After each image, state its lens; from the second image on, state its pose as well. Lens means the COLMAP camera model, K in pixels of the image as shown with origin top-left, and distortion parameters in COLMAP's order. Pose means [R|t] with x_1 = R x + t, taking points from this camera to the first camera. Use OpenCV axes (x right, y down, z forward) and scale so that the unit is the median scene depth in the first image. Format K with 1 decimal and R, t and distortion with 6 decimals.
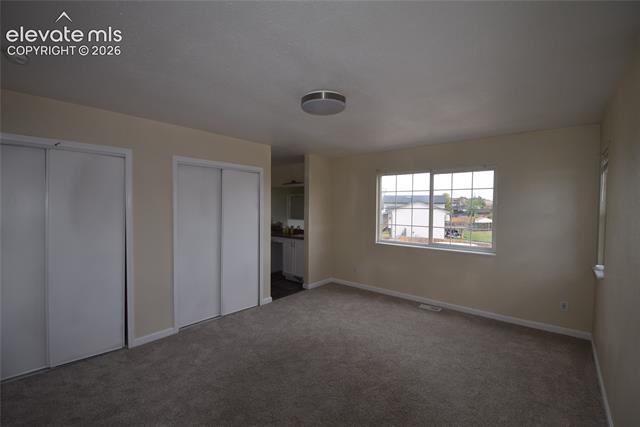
lens RADIAL K [[276.3, 0, 319.8], [0, 276.3, 216.5], [0, 0, 1]] dist [0.000702, -0.014239]
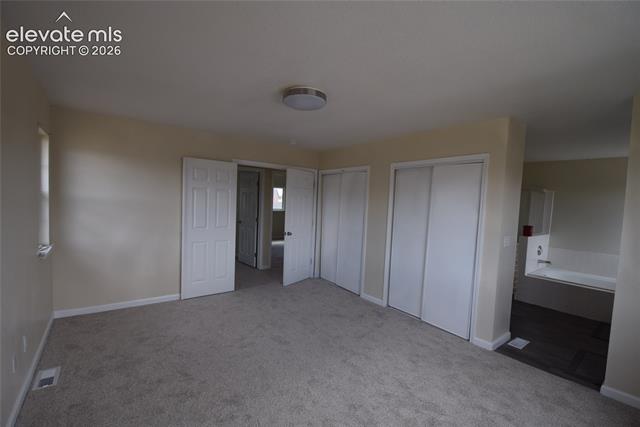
lens RADIAL K [[276.3, 0, 319.8], [0, 276.3, 216.5], [0, 0, 1]] dist [0.000702, -0.014239]
pose [[-0.203449, 0.039362, -0.978294, 0.753100], [-0.074755, 0.995650, 0.055607, -0.029923], [0.976228, 0.084445, -0.199621, 0.952969]]
